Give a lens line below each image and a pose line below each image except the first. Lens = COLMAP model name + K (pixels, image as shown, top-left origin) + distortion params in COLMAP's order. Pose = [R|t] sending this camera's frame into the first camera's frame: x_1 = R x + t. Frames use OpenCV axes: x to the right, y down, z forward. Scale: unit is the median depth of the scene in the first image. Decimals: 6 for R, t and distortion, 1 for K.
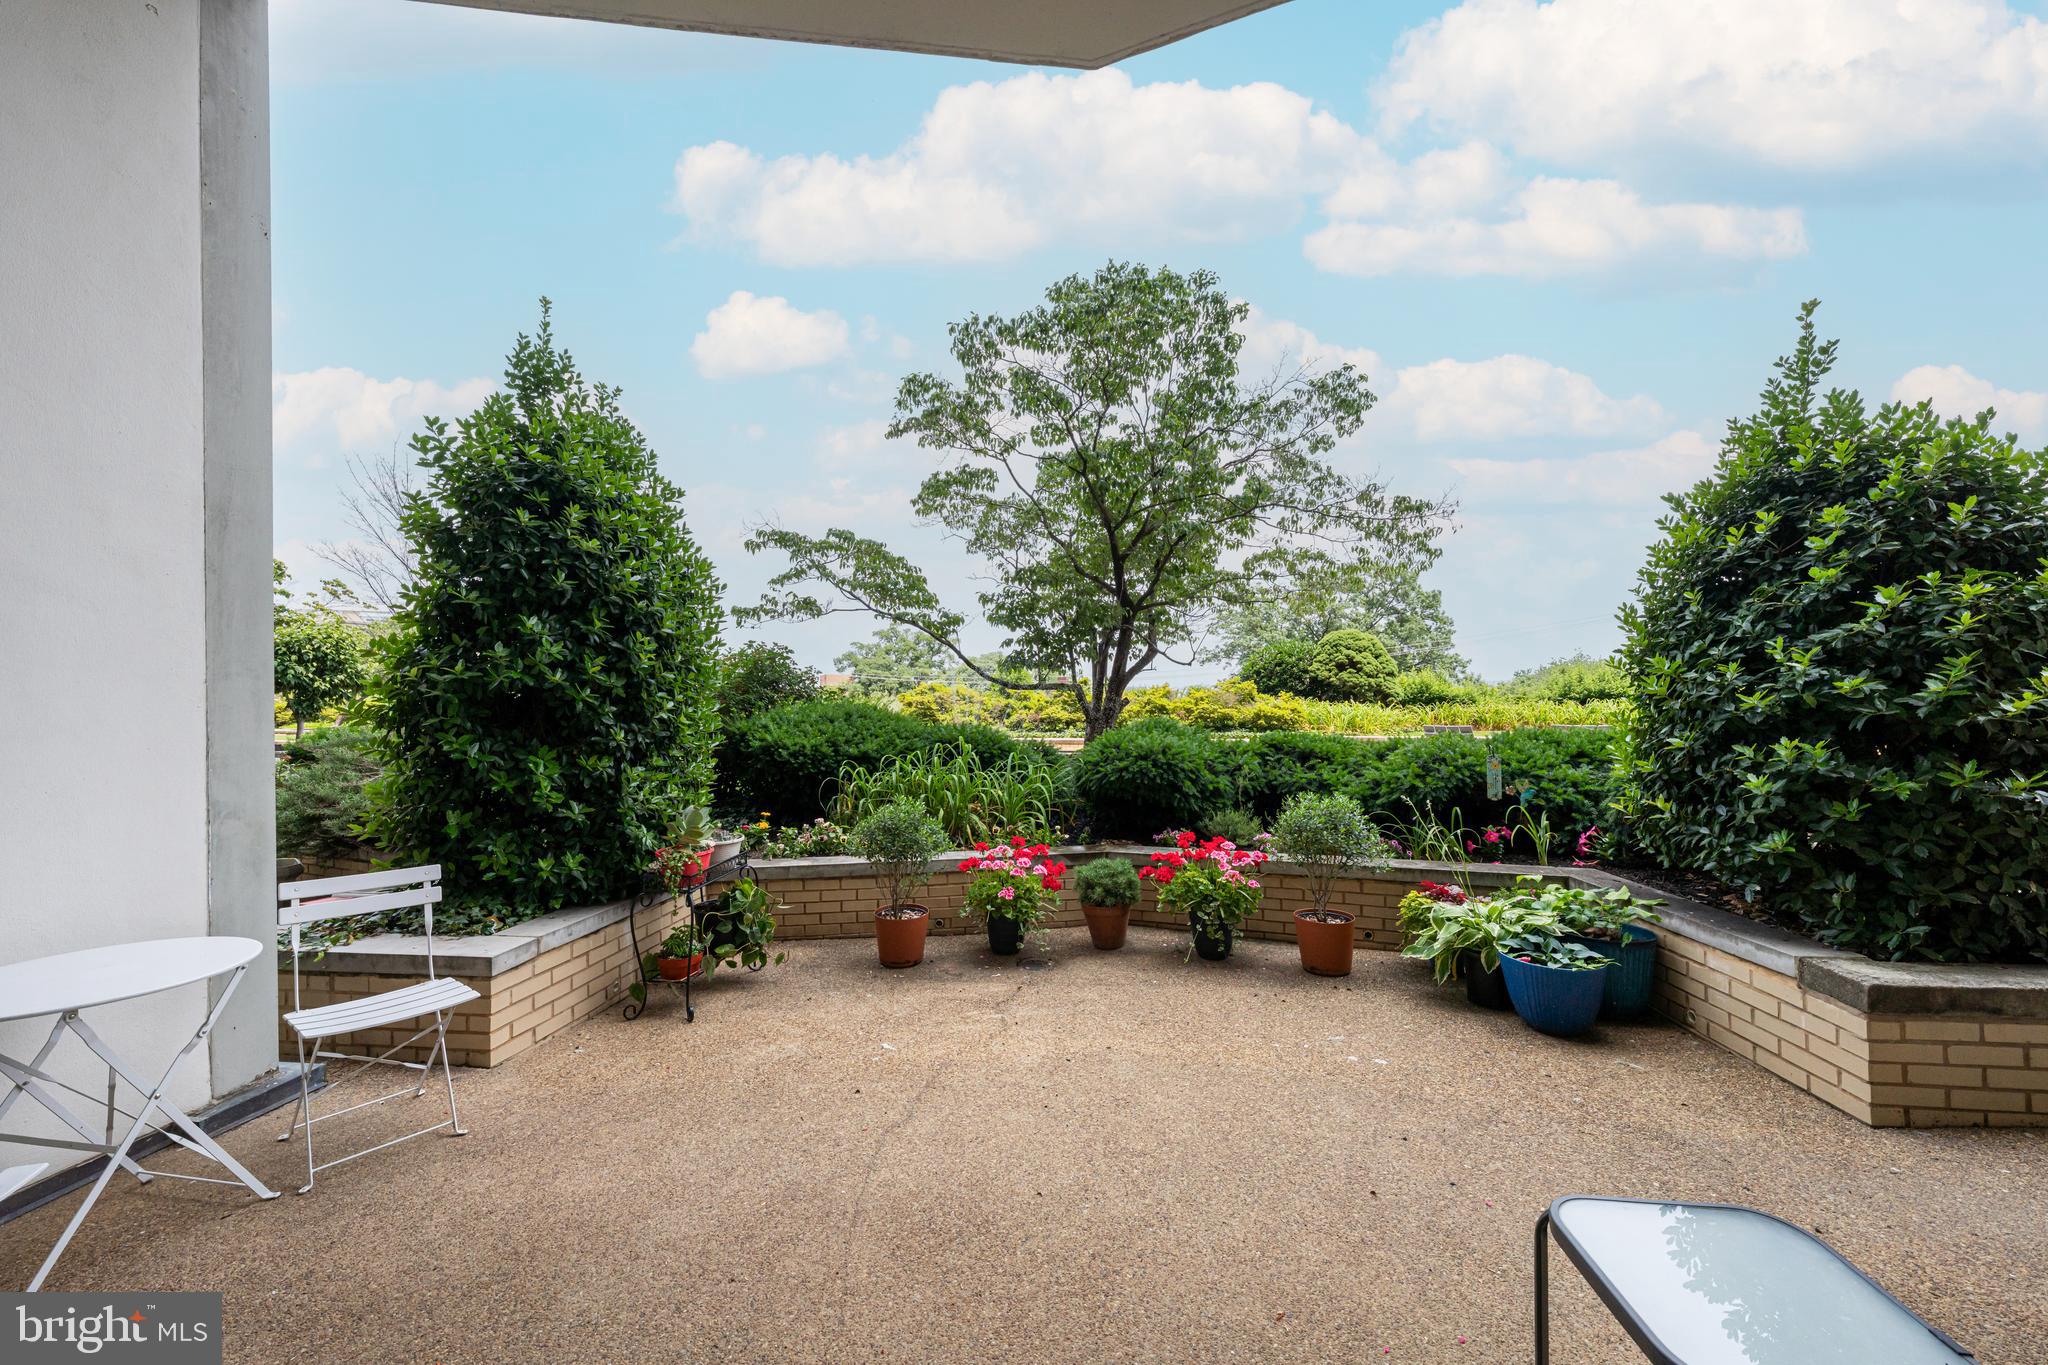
lens RADIAL K [[752.4, 0, 1018.9], [0, 752.4, 686.7], [0, 0, 1]] dist [0.000060, -0.000143]
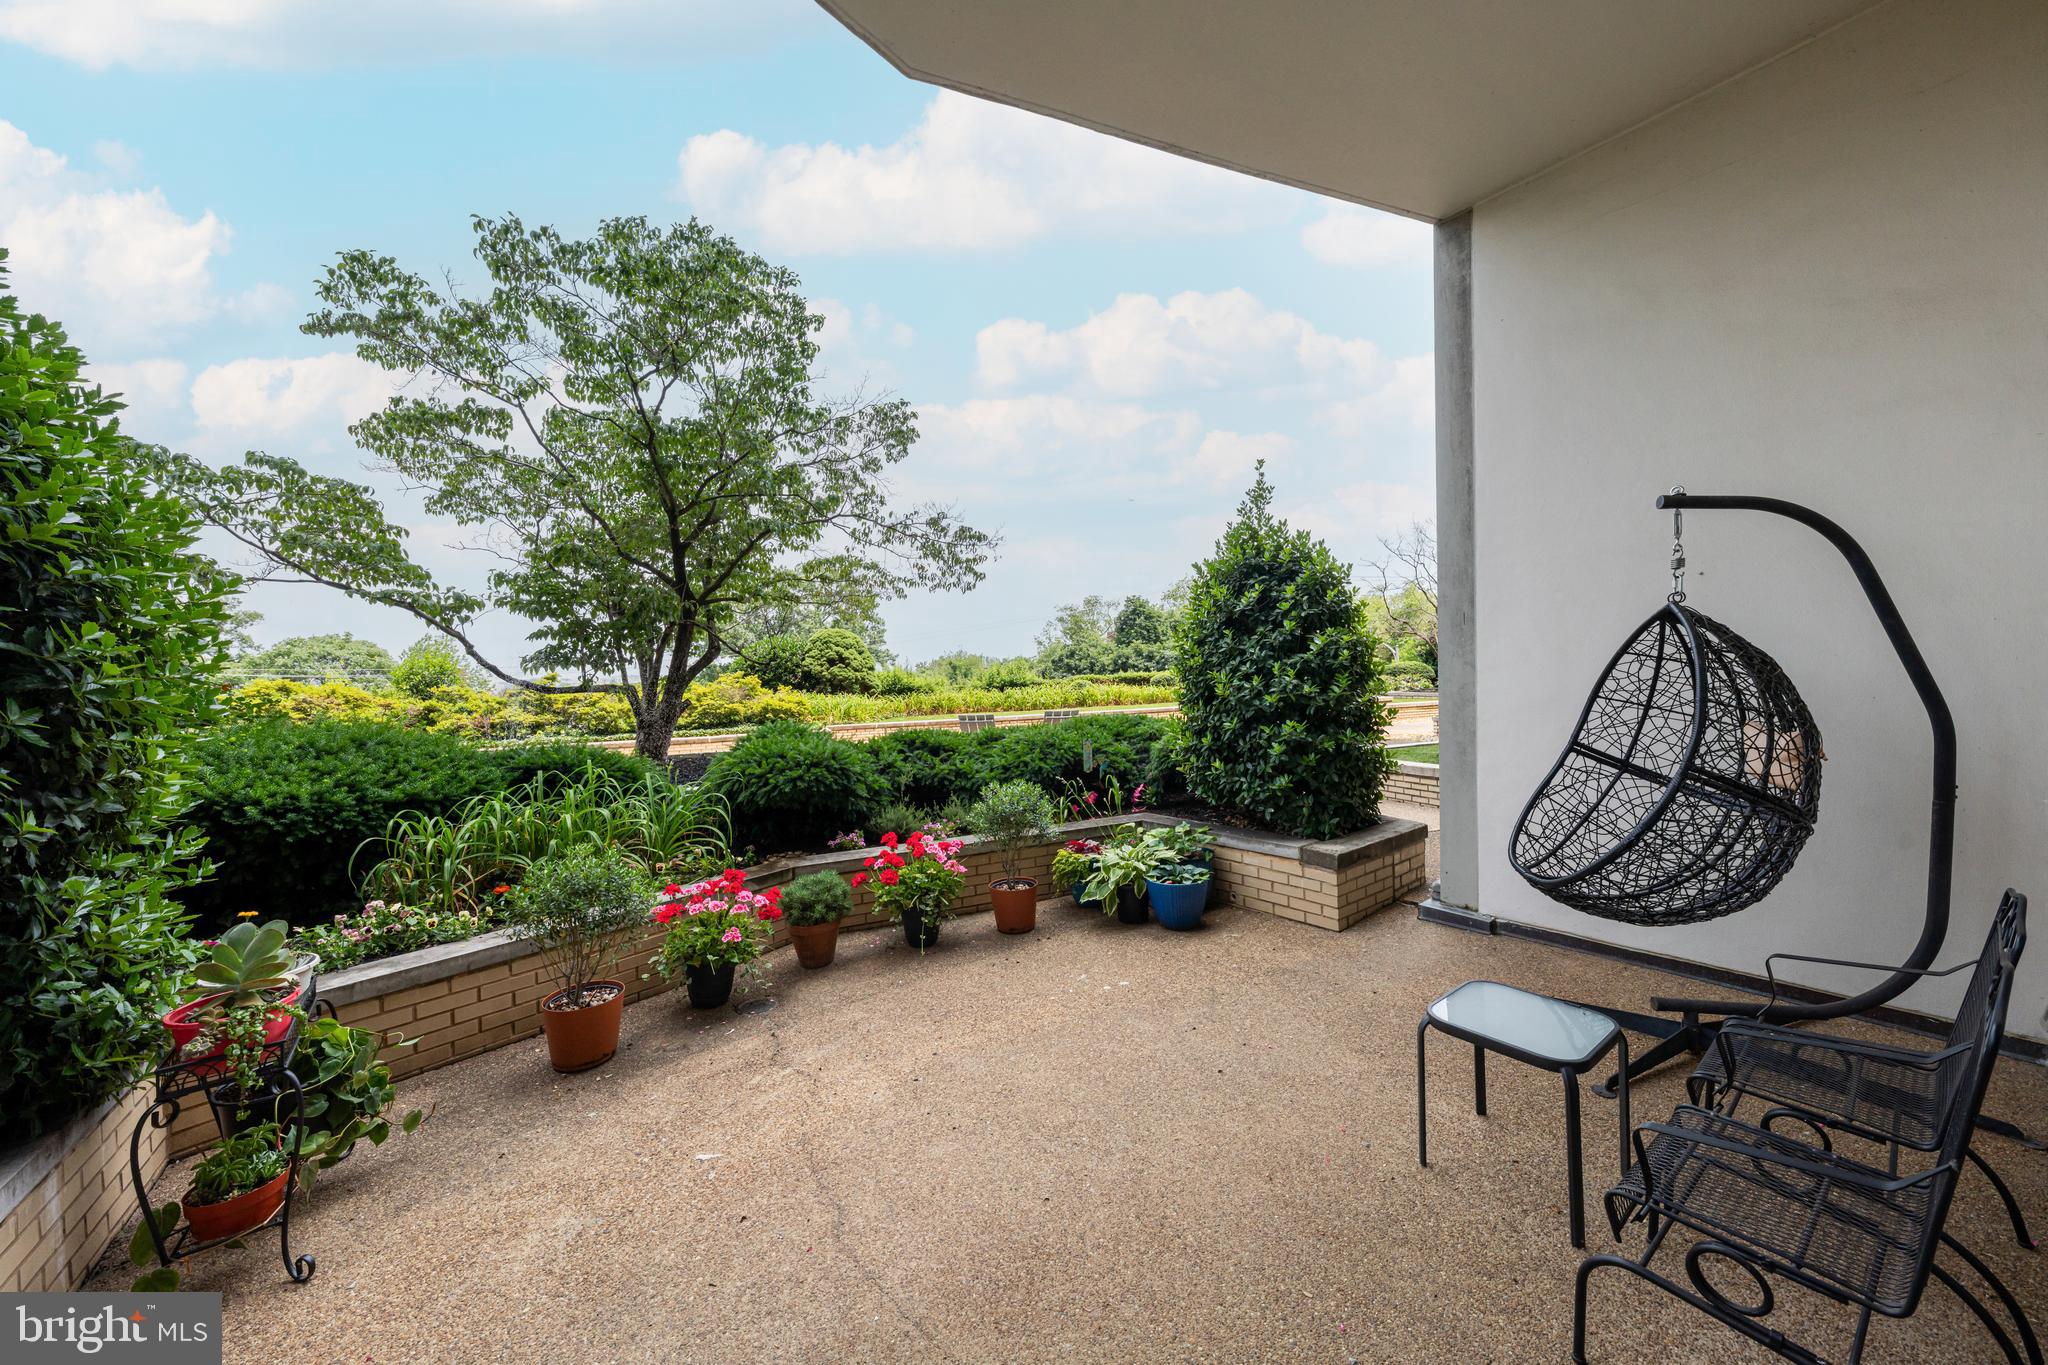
lens RADIAL K [[708.3, 0, 1059.7], [0, 708.3, 681.3], [0, 0, 1]] dist [-0.000891, -0.000500]
pose [[0.713522, -0.011859, 0.700532, -0.254514], [0.007723, 0.999929, 0.009061, -0.021038], [-0.700590, -0.001055, 0.713563, 0.114642]]
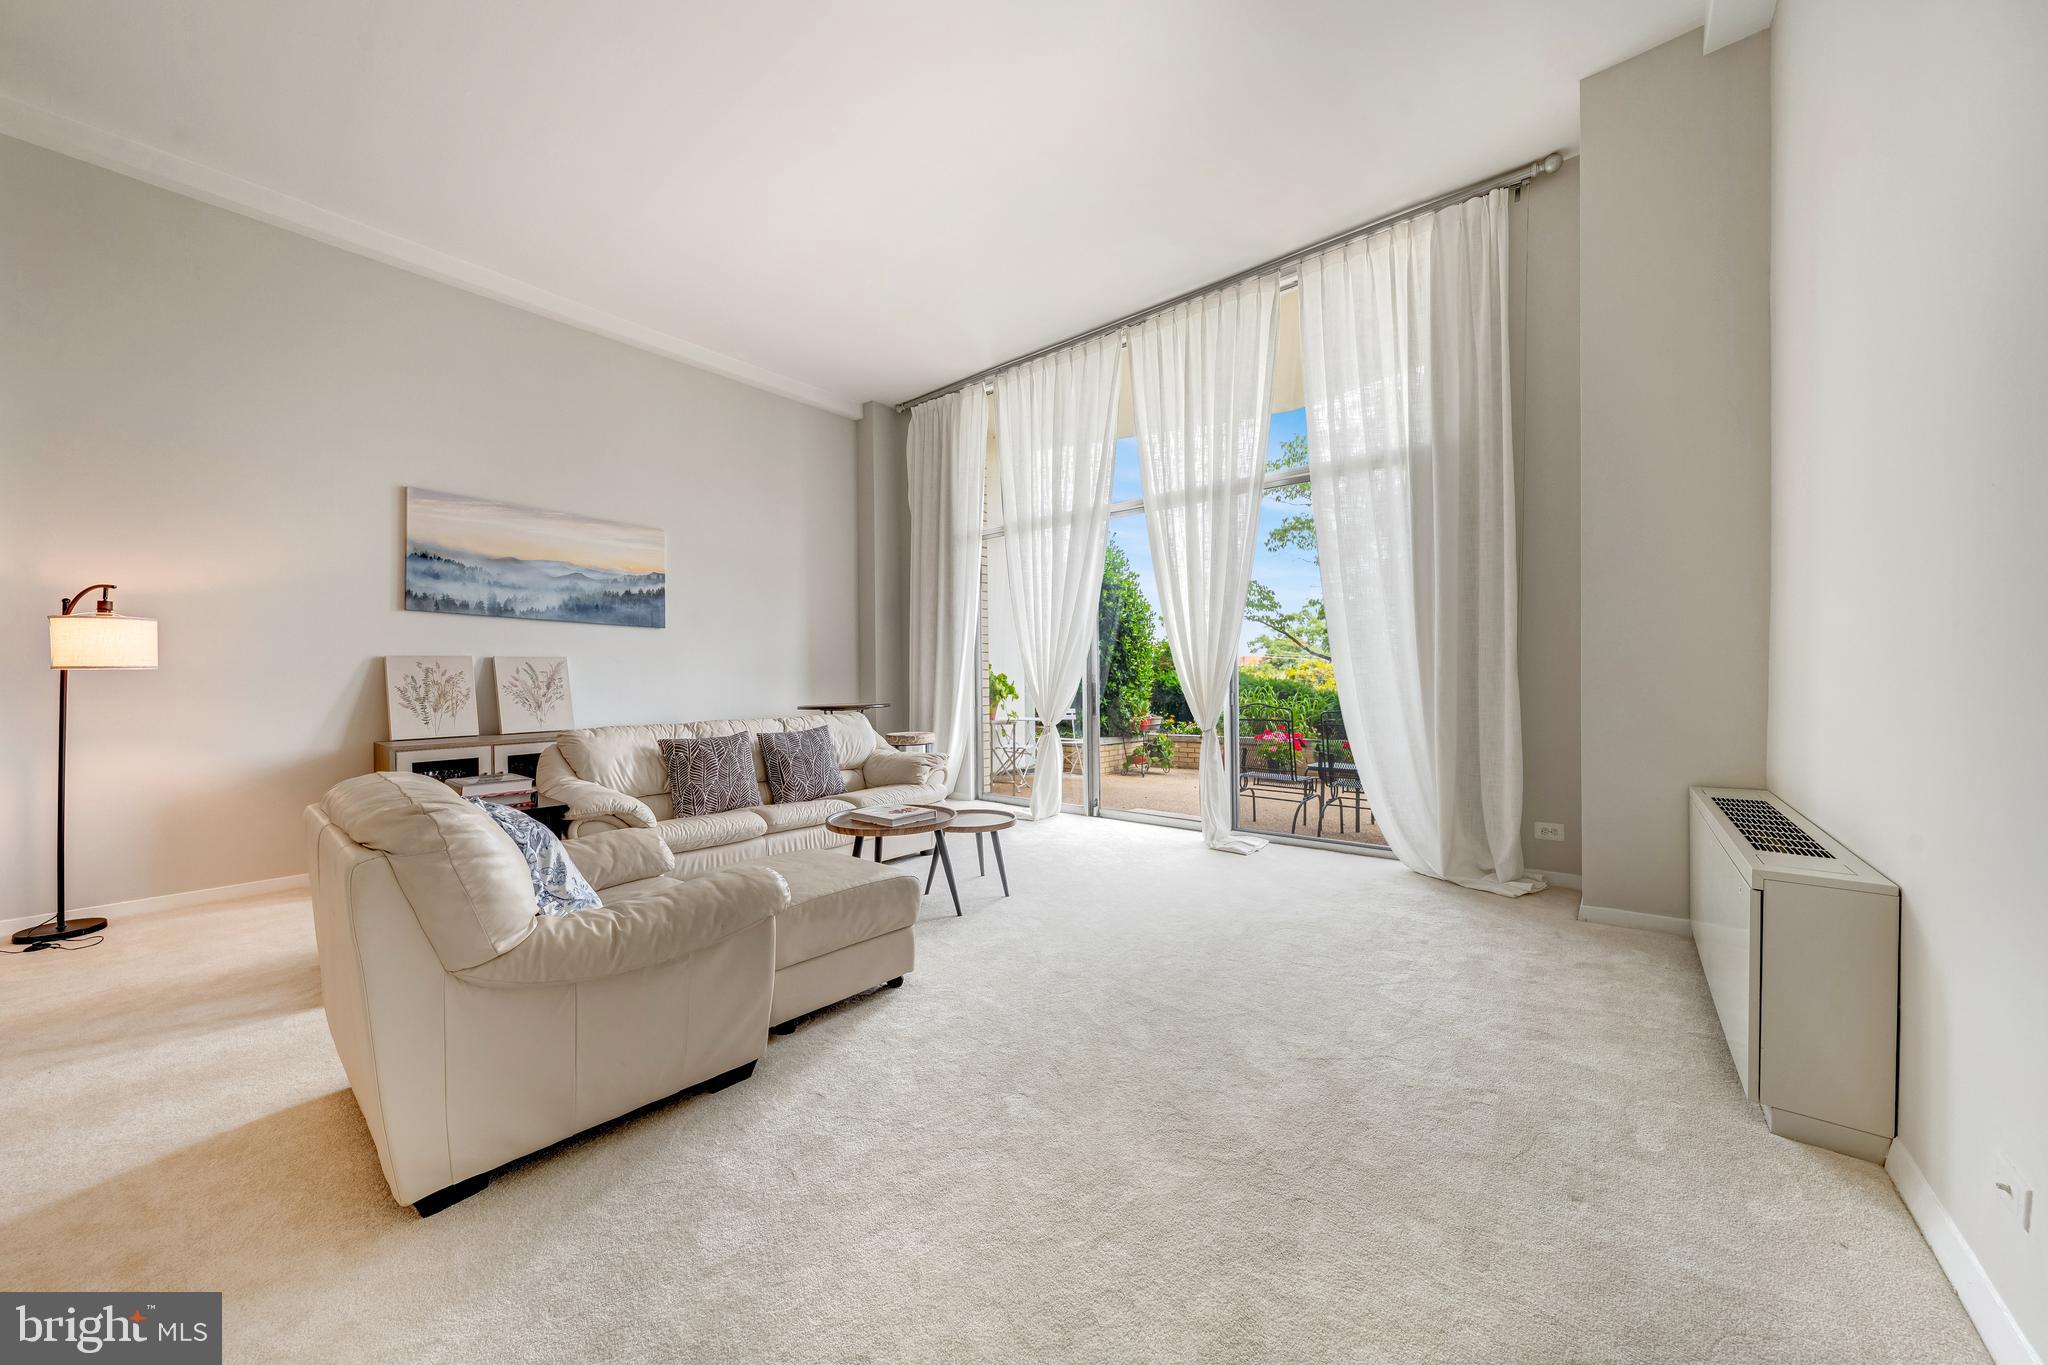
lens RADIAL K [[708.3, 0, 1059.7], [0, 708.3, 681.3], [0, 0, 1]] dist [-0.000891, -0.000500]
pose [[0.875243, 0.012426, -0.483524, 0.353488], [-0.002800, 0.999783, 0.020624, 0.026695], [0.483675, -0.016697, 0.875088, -0.915474]]
